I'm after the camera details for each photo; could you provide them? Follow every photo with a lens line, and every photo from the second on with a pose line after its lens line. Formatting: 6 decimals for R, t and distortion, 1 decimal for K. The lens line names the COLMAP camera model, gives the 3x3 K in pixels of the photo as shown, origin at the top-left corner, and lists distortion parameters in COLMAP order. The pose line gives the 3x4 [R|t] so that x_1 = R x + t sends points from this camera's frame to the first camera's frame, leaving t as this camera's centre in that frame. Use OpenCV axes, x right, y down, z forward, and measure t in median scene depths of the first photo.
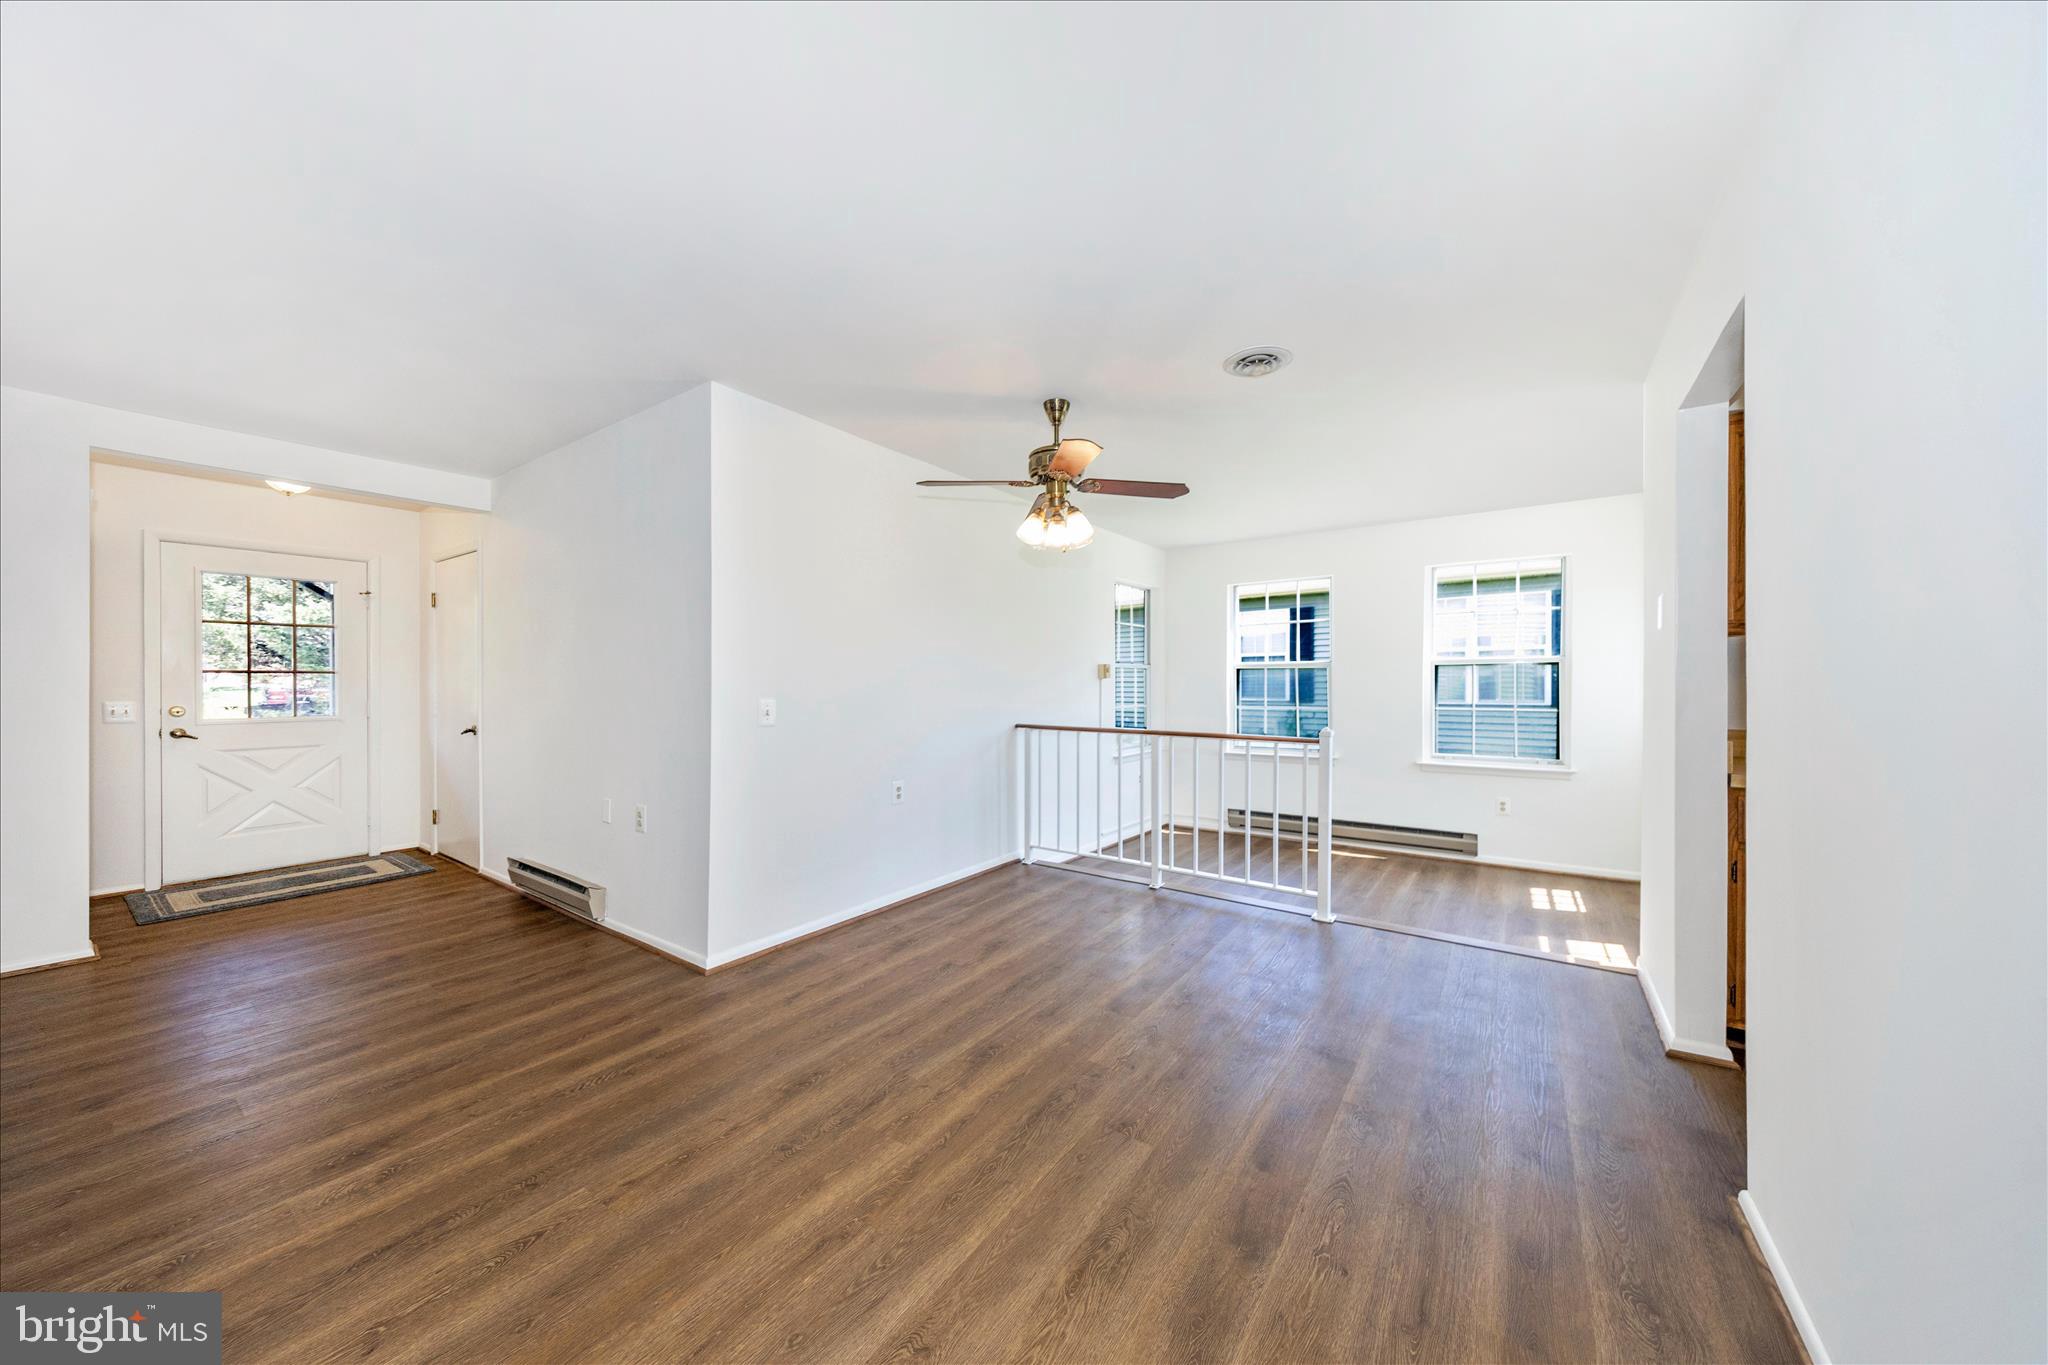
lens RADIAL K [[697.4, 0, 1018.8], [0, 697.4, 683.1], [0, 0, 1]] dist [-0.000672, -0.000138]
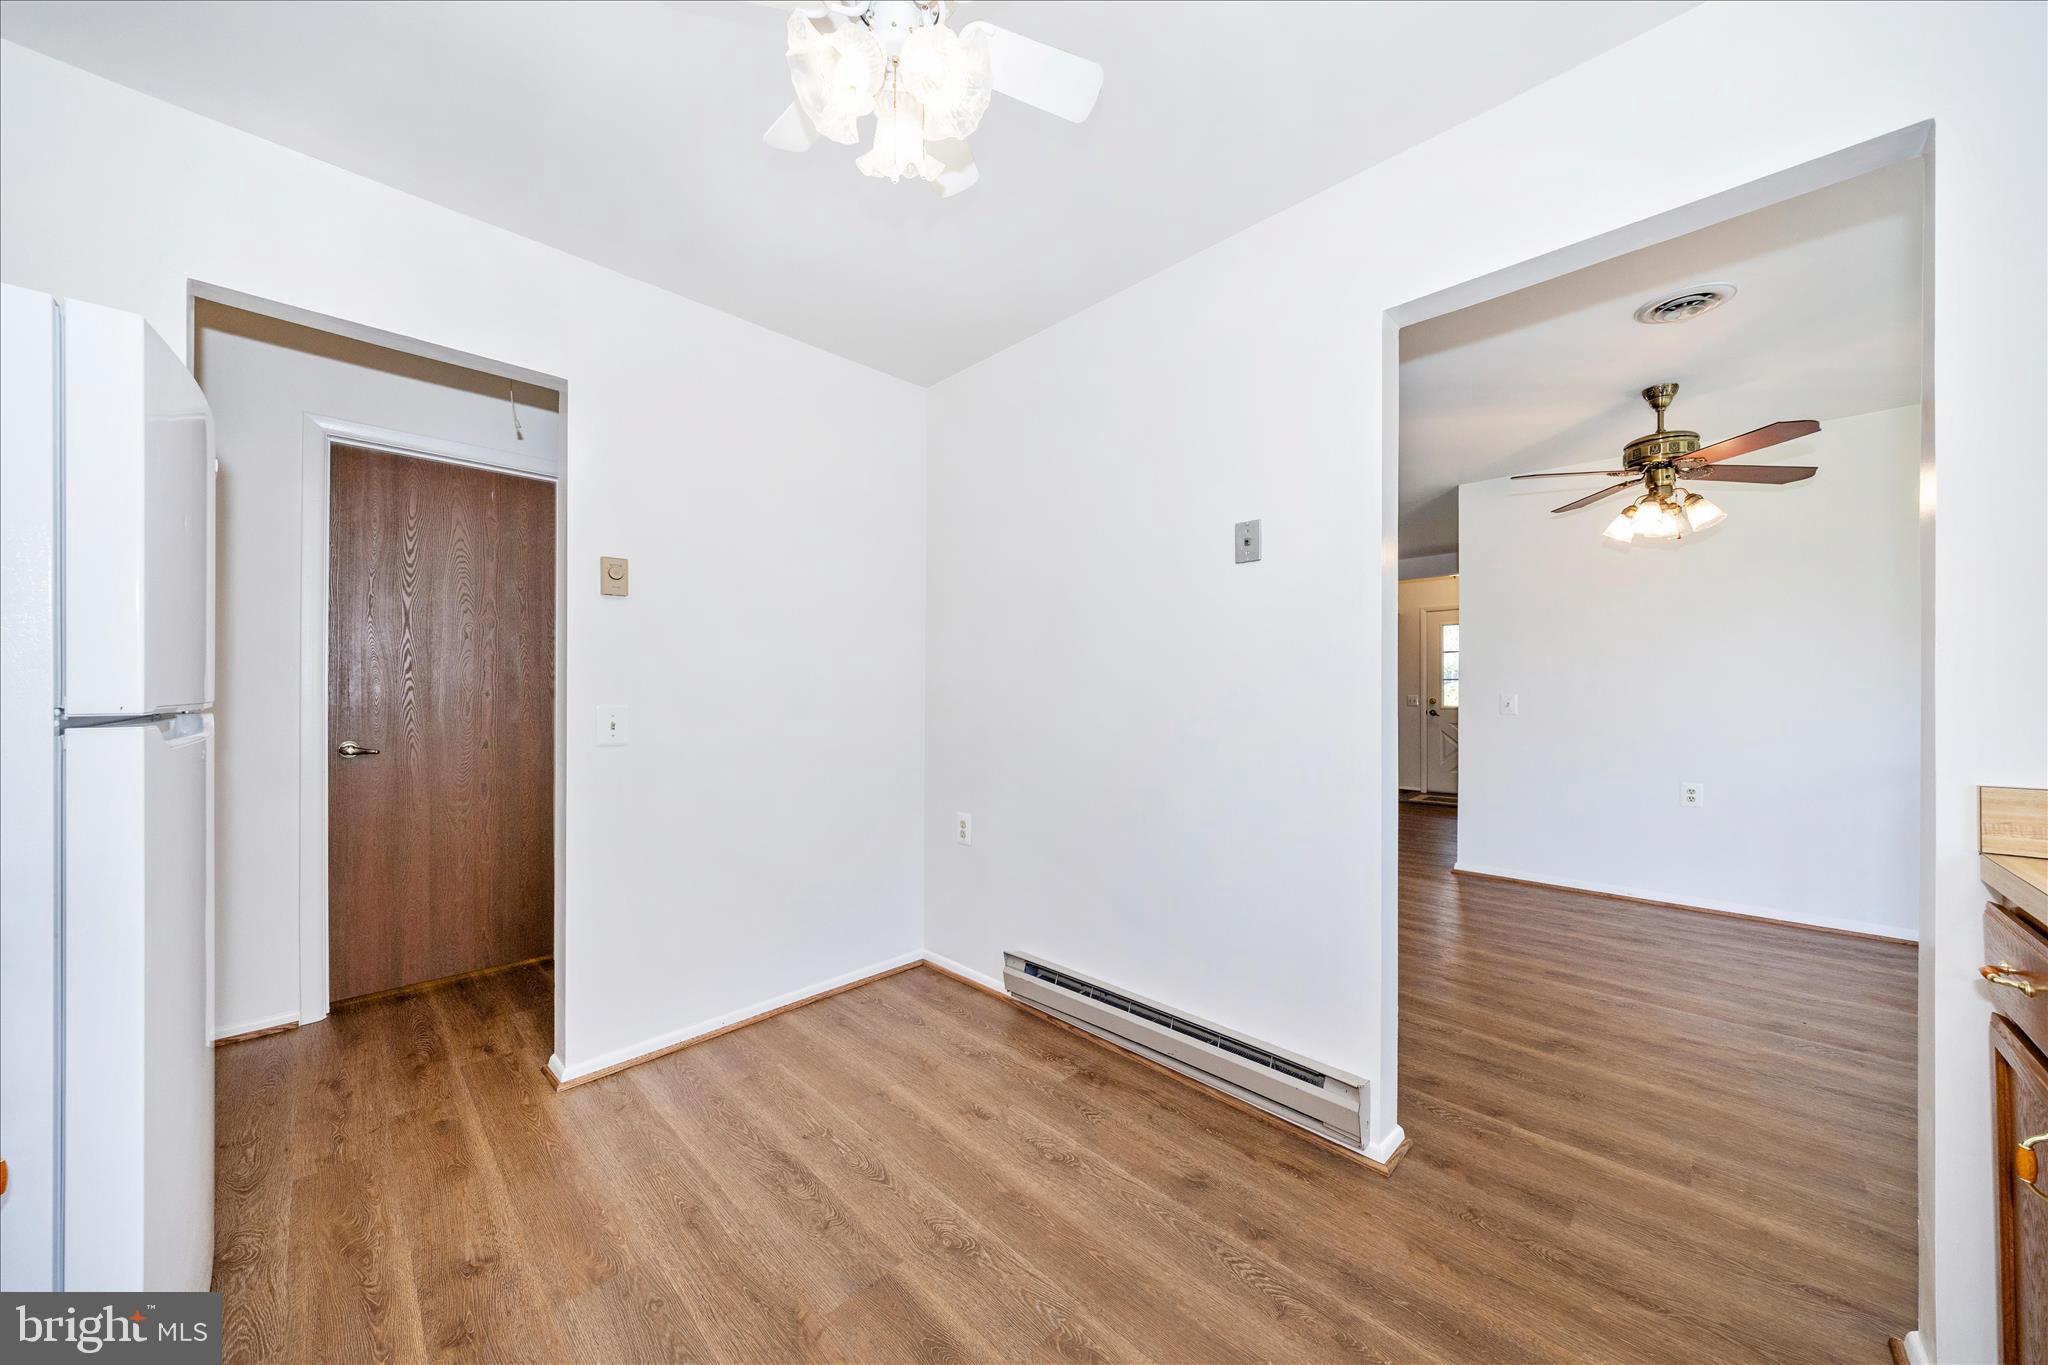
lens RADIAL K [[687.0, 0, 1029.7], [0, 687.0, 691.9], [0, 0, 1]] dist [-0.001009, -0.000090]
pose [[-0.150517, 0.002735, -0.988604, 1.119155], [0.002353, 0.999994, 0.002408, 0.012398], [0.988605, -0.001964, -0.150522, 0.287467]]
